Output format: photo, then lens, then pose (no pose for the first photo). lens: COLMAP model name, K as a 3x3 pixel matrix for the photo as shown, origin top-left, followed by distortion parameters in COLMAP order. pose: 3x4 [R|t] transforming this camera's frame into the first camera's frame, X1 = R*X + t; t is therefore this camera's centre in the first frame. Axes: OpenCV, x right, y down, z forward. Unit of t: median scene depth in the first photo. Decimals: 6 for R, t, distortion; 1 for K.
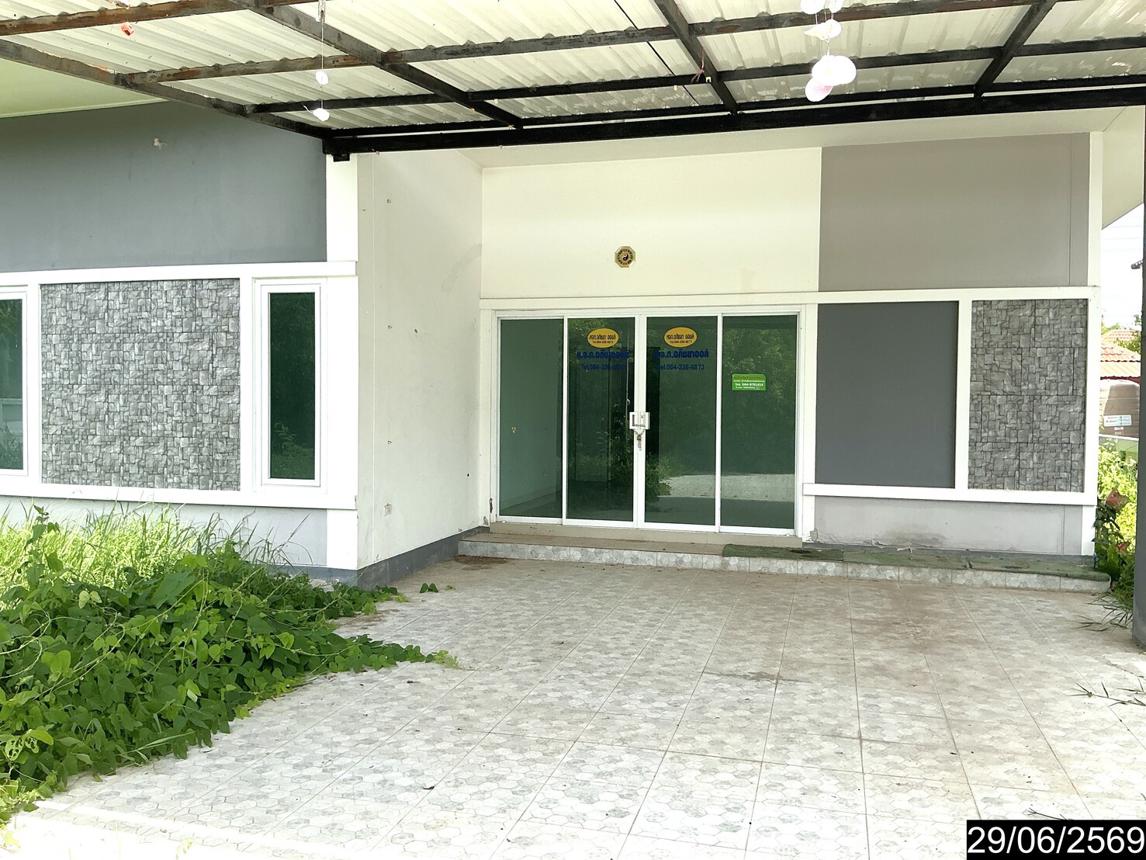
lens RADIAL K [[963.2, 0, 573.0], [0, 963.2, 430.0], [0, 0, 1]] dist [0.108793, -0.249074]
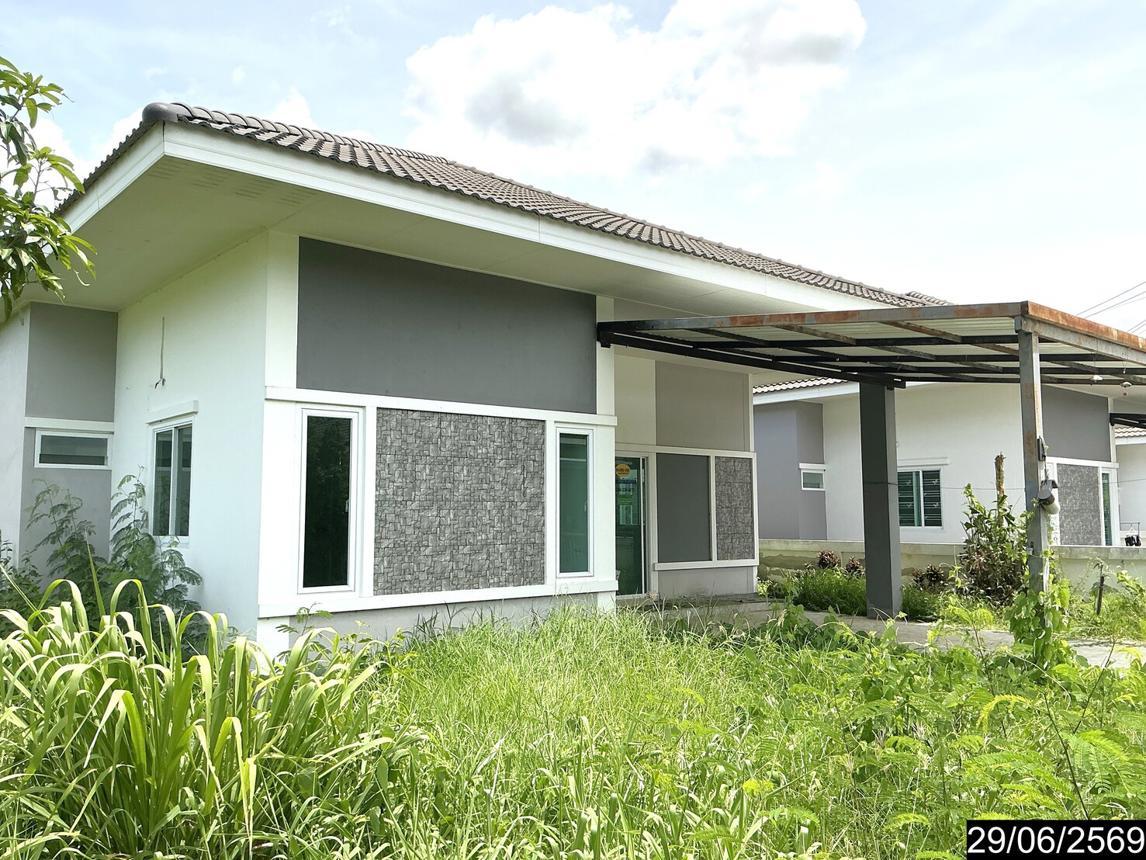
lens RADIAL K [[963.2, 0, 573.0], [0, 963.2, 430.0], [0, 0, 1]] dist [0.108793, -0.249074]
pose [[0.556937, 0.063499, 0.828124, -1.319258], [0.035739, 0.994317, -0.100278, -0.010189], [-0.829785, 0.085445, 0.551503, 0.234711]]
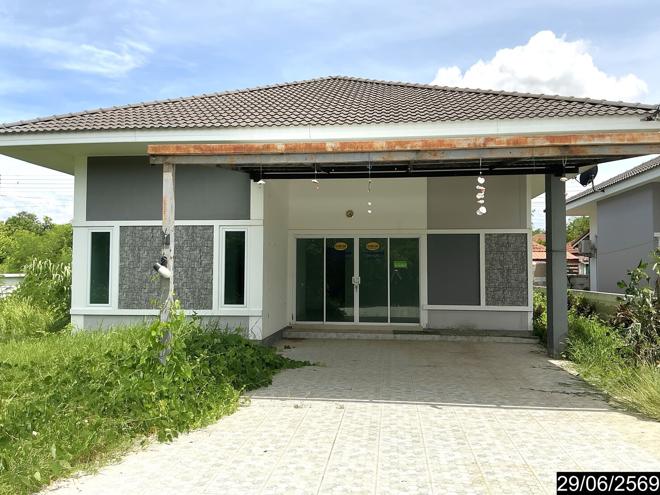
lens RADIAL K [[562.2, 0, 330.4], [0, 562.2, 243.6], [0, 0, 1]] dist [0.090539, -0.002334]
pose [[0.988346, 0.001502, 0.152217, -0.249287], [0.010023, 0.997139, -0.074918, 0.004587], [-0.151894, 0.075571, 0.985504, -0.468286]]
